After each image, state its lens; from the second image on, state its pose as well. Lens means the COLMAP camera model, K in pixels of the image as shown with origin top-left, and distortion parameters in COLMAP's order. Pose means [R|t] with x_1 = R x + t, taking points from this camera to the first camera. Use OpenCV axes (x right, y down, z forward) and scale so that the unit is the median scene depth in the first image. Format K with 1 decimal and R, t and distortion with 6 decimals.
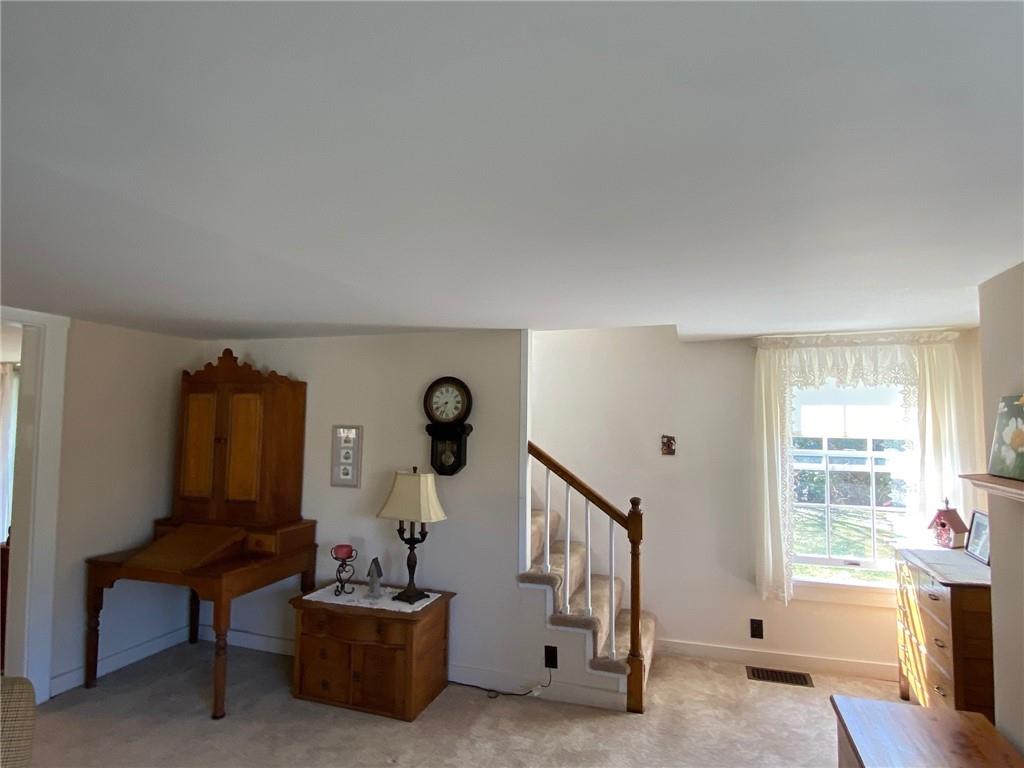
lens RADIAL K [[569.0, 0, 511.7], [0, 569.0, 379.4], [0, 0, 1]] dist [0.039859, -0.003607]
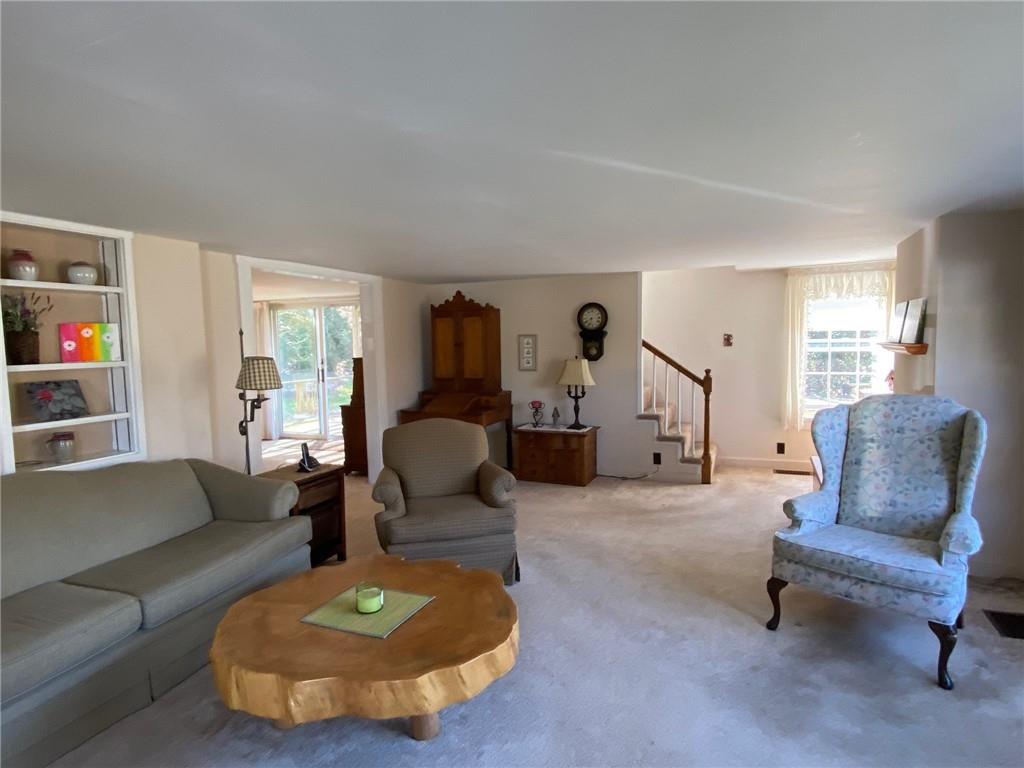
lens RADIAL K [[569.0, 0, 508.9], [0, 569.0, 380.6], [0, 0, 1]] dist [0.039859, -0.003607]
pose [[0.995202, -0.025639, -0.094420, -0.206508], [0.038898, 0.989191, 0.141382, -0.024776], [0.089775, -0.144376, 0.985442, -0.719040]]
